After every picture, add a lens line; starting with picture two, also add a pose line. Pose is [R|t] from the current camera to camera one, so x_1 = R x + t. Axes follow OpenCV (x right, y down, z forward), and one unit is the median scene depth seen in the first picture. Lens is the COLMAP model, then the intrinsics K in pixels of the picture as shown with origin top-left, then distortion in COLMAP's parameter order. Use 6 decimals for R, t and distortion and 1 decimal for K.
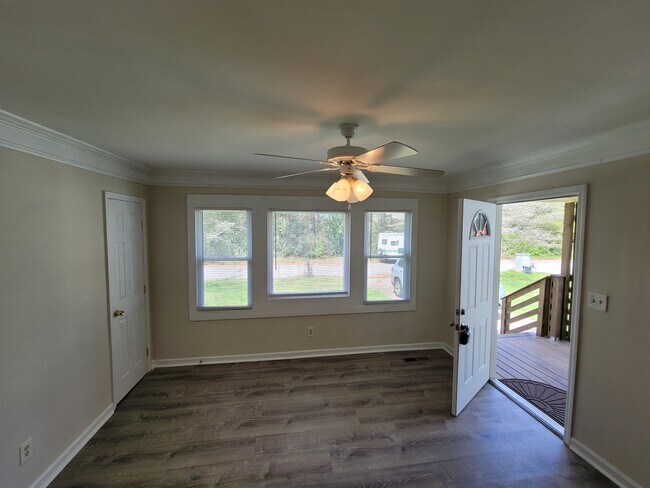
lens RADIAL K [[268.0, 0, 325.9], [0, 268.0, 243.4], [0, 0, 1]] dist [-0.007002, 0.001143]
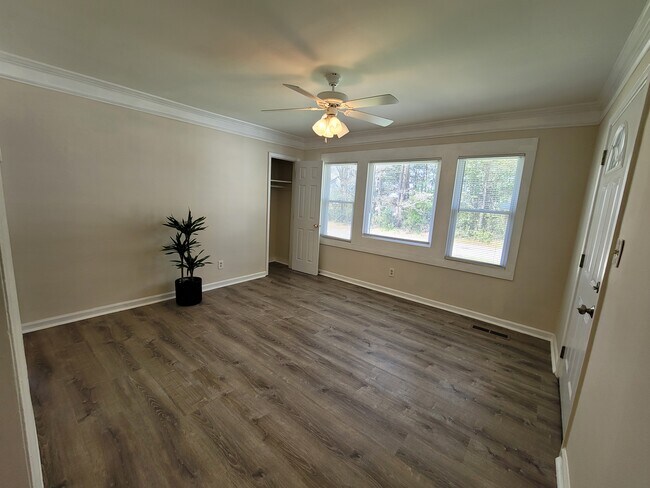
lens RADIAL K [[268.0, 0, 326.4], [0, 268.0, 244.0], [0, 0, 1]] dist [-0.007002, 0.001143]
pose [[0.672047, 0.159126, -0.723210, 0.692998], [-0.100072, 0.987196, 0.124217, 0.127908], [0.733716, -0.011106, 0.679366, 0.050625]]
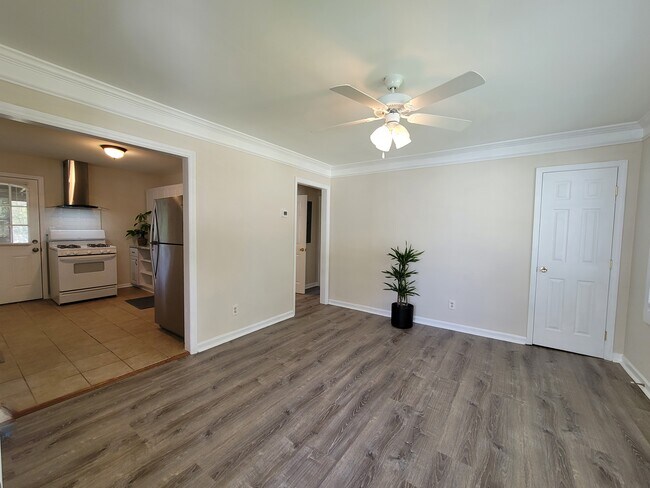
lens RADIAL K [[268.0, 0, 325.4], [0, 268.0, 243.0], [0, 0, 1]] dist [-0.007002, 0.001143]
pose [[-0.687866, 0.023270, -0.725465, 0.666941], [-0.064107, 0.993632, 0.092657, 0.090167], [0.723001, 0.110243, -0.681994, 0.995608]]
